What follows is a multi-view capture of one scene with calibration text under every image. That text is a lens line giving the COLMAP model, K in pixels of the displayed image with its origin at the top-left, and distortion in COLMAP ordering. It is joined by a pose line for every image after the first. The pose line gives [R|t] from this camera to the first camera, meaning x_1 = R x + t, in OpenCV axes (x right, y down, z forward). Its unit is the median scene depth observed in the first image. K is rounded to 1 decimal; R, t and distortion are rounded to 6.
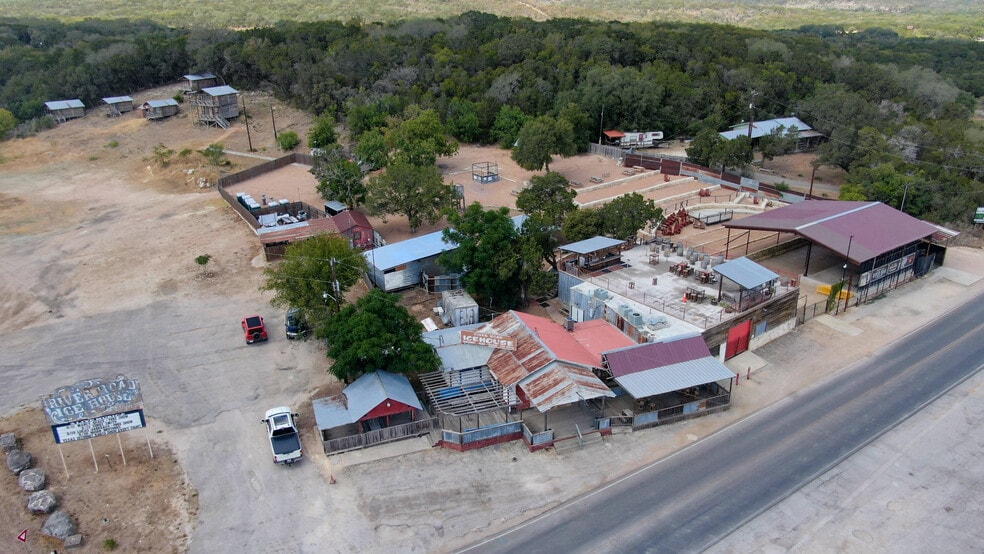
lens RADIAL K [[709.5, 0, 492.0], [0, 709.5, 277.0], [0, 0, 1]] dist [-0.018192, 0.004037]
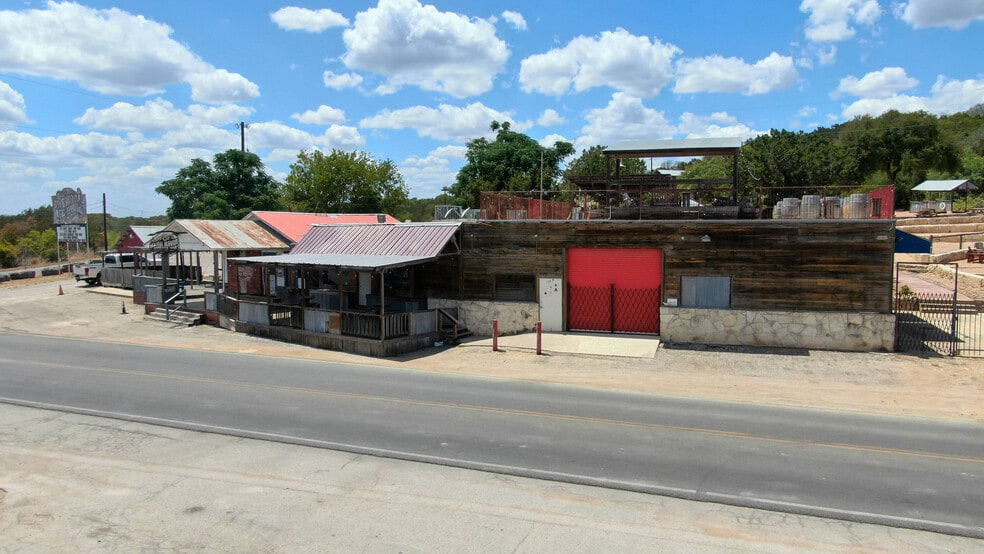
lens RADIAL K [[709.5, 0, 492.0], [0, 709.5, 277.0], [0, 0, 1]] dist [-0.018192, 0.004037]
pose [[0.547187, 0.075301, -0.833616, 0.540444], [-0.315682, 0.940961, -0.122217, 0.126211], [0.775198, 0.330033, 0.538653, 0.581625]]
